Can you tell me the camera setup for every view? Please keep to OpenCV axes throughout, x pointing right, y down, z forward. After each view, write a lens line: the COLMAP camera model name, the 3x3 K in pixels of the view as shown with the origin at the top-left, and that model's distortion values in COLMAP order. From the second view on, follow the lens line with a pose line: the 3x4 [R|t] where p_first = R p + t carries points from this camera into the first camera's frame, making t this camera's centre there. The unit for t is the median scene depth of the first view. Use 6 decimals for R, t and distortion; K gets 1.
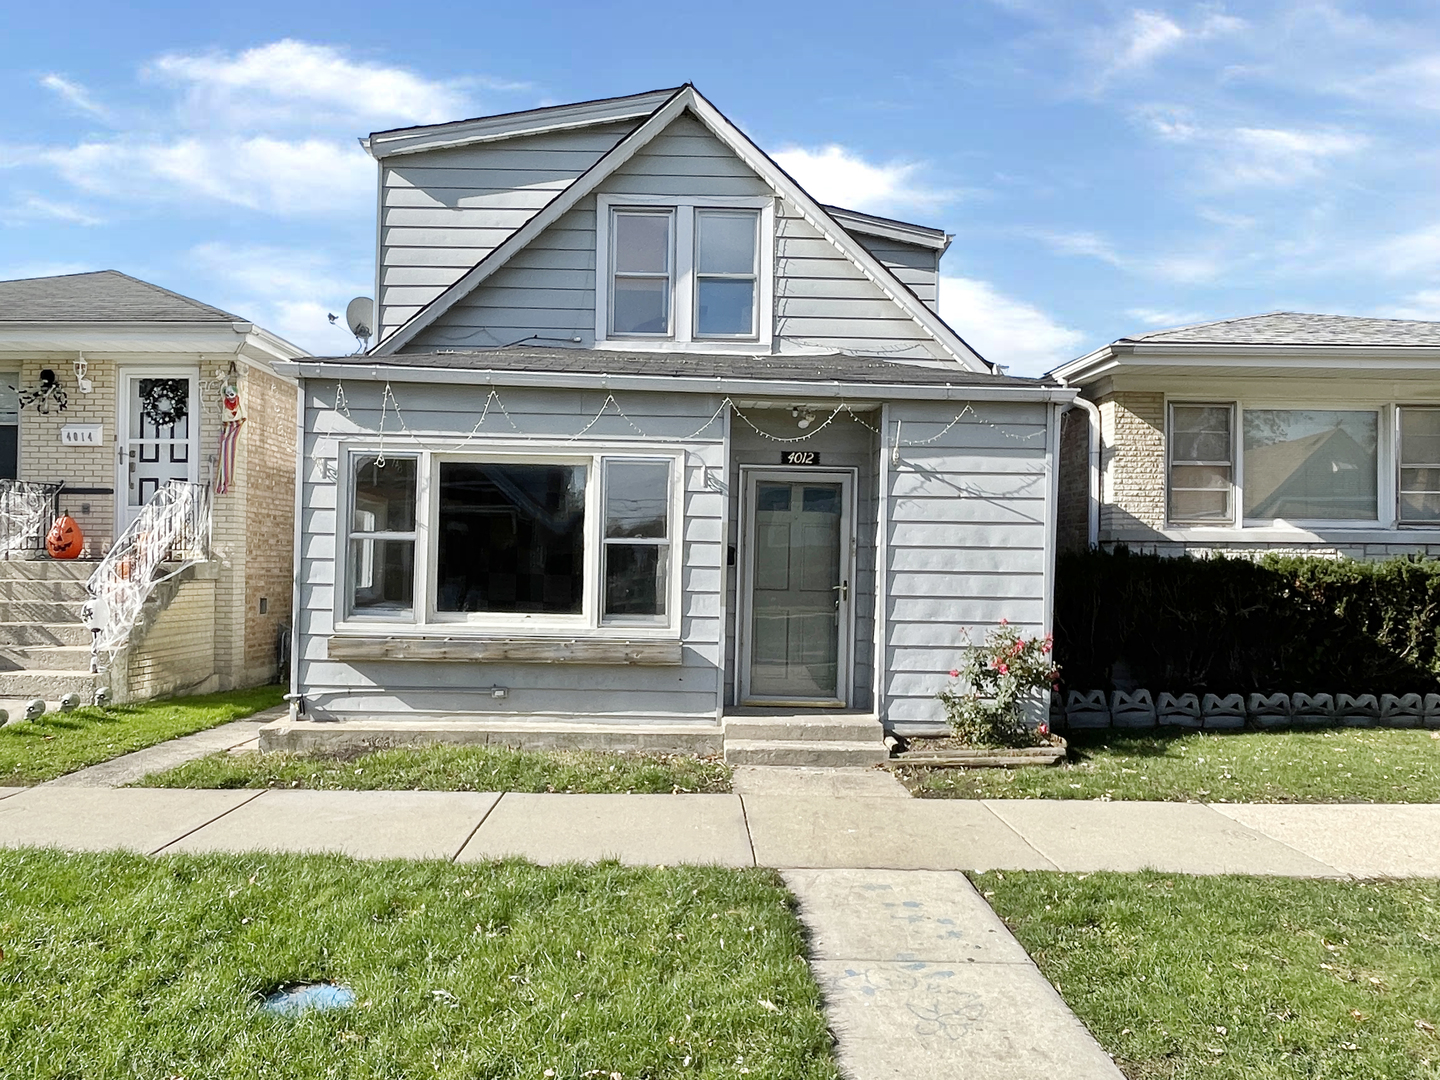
lens RADIAL K [[1065.8, 0, 717.4], [0, 1065.8, 538.3], [0, 0, 1]] dist [0.011211, -0.015961]
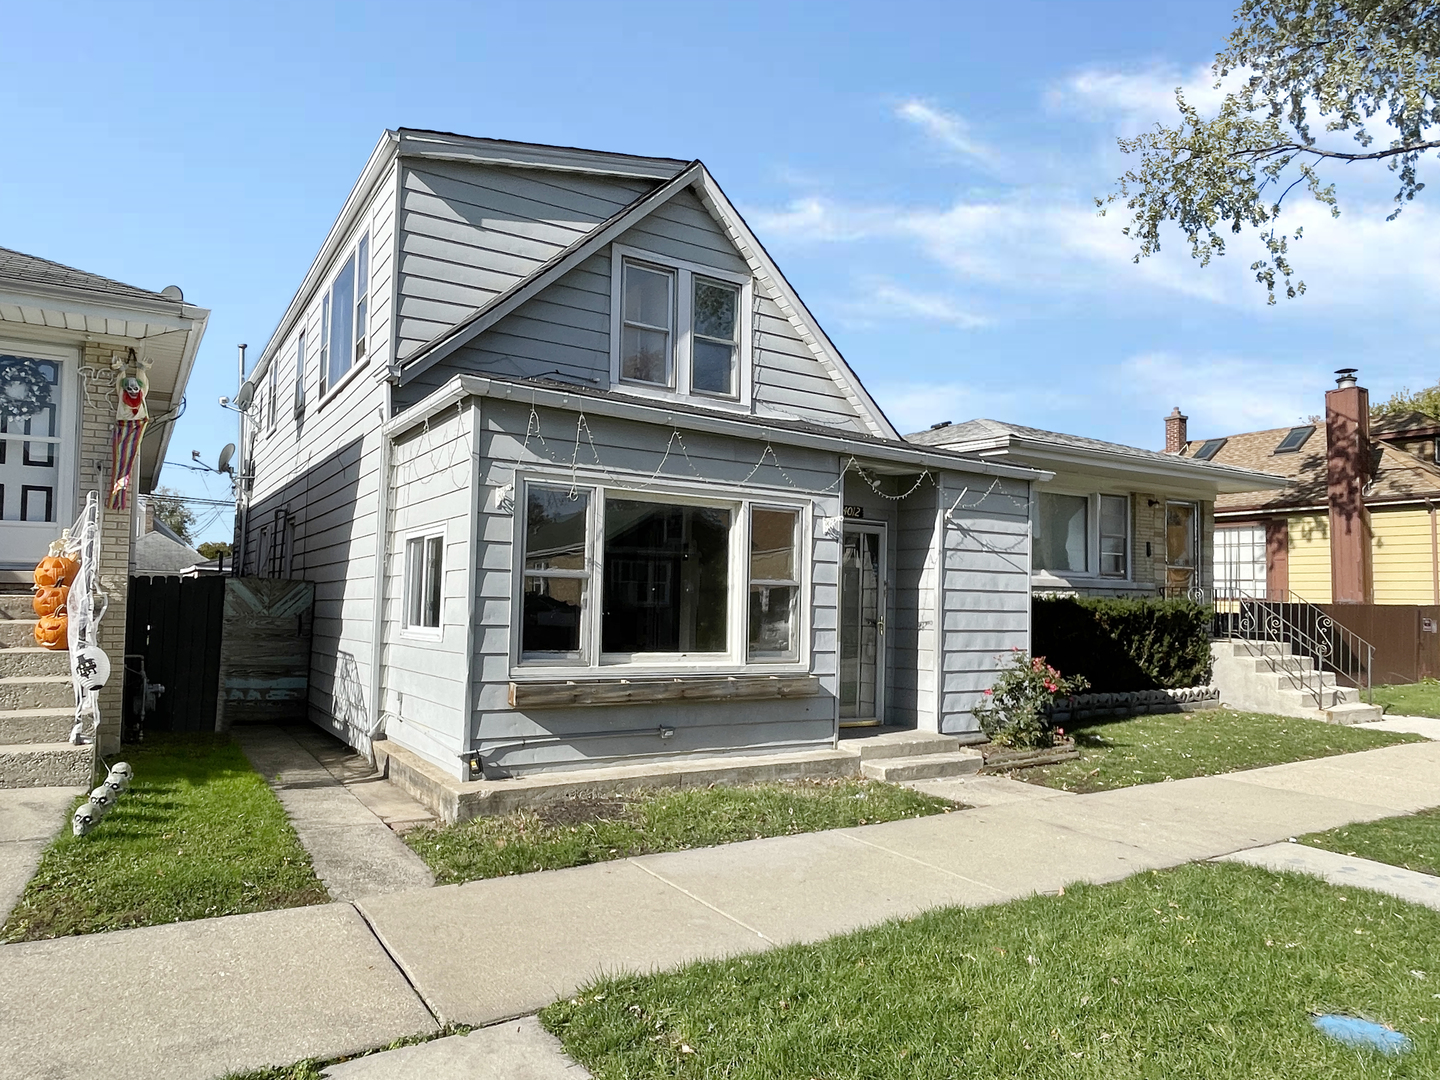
lens RADIAL K [[928.0, 0, 710.4], [0, 928.0, 545.1], [0, 0, 1]] dist [0.007205, -0.017802]
pose [[0.853463, 0.034451, 0.520013, -0.549268], [-0.023145, 0.999334, -0.028219, -0.006472], [-0.520639, 0.012048, 0.853692, 0.205601]]
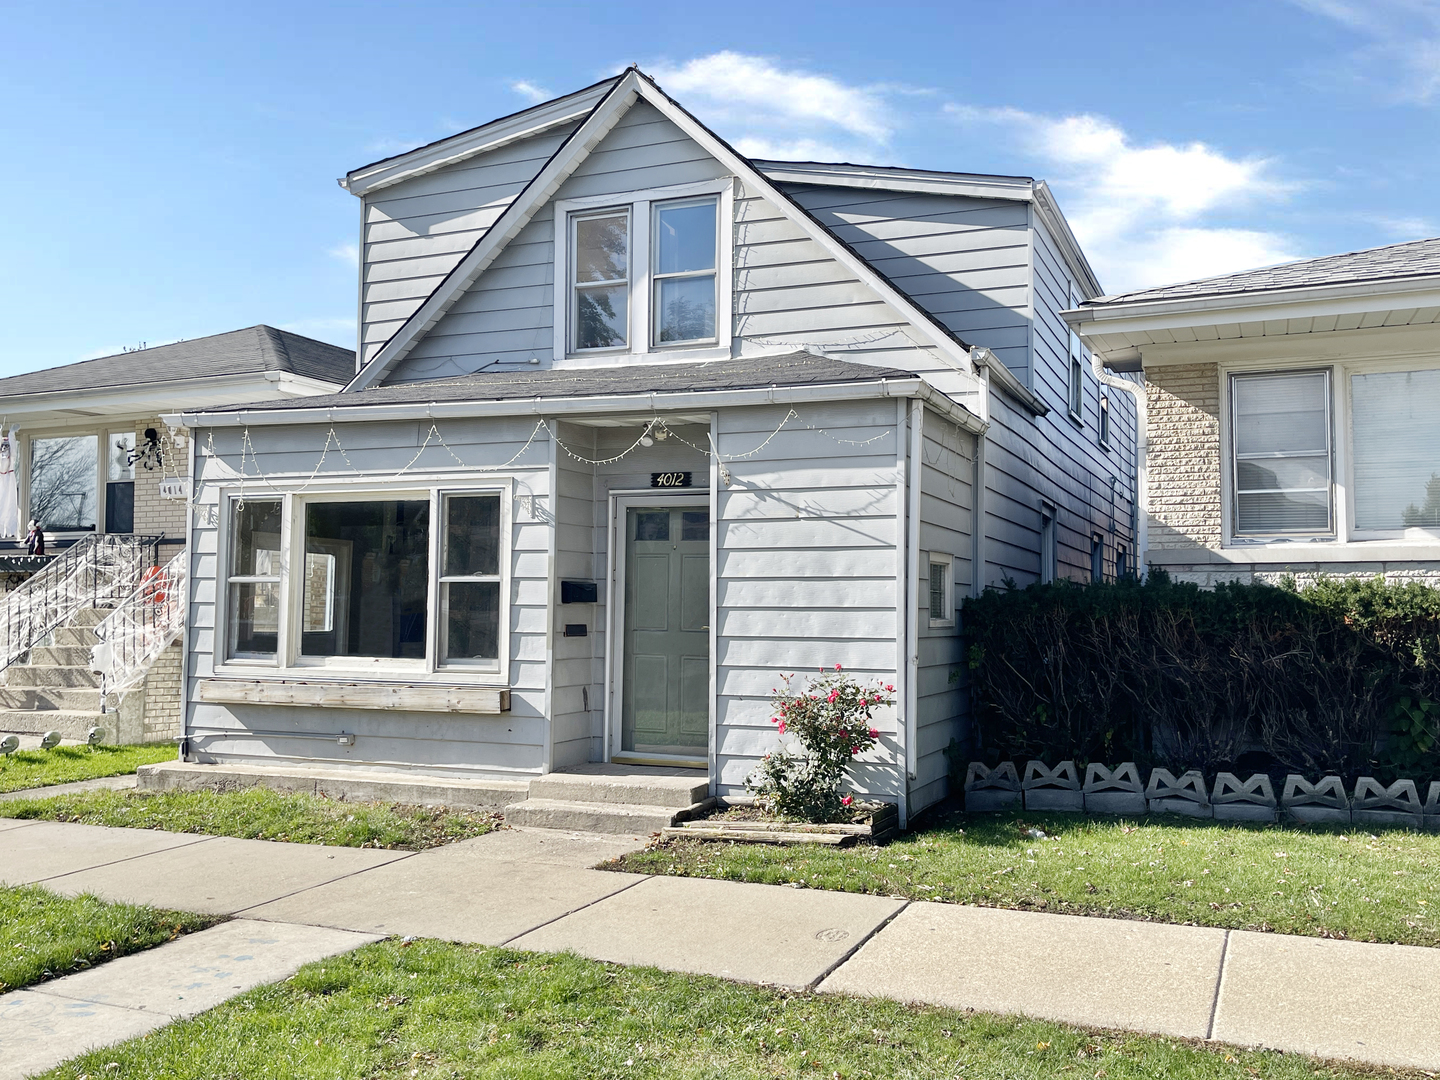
lens RADIAL K [[1273.8, 0, 733.9], [0, 1273.8, 532.3], [0, 0, 1]] dist [0.053048, -0.001563]
pose [[0.918976, -0.034723, -0.392783, 0.507803], [0.022104, 0.999085, -0.036607, 0.006852], [0.393695, 0.024959, 0.918902, 0.059072]]
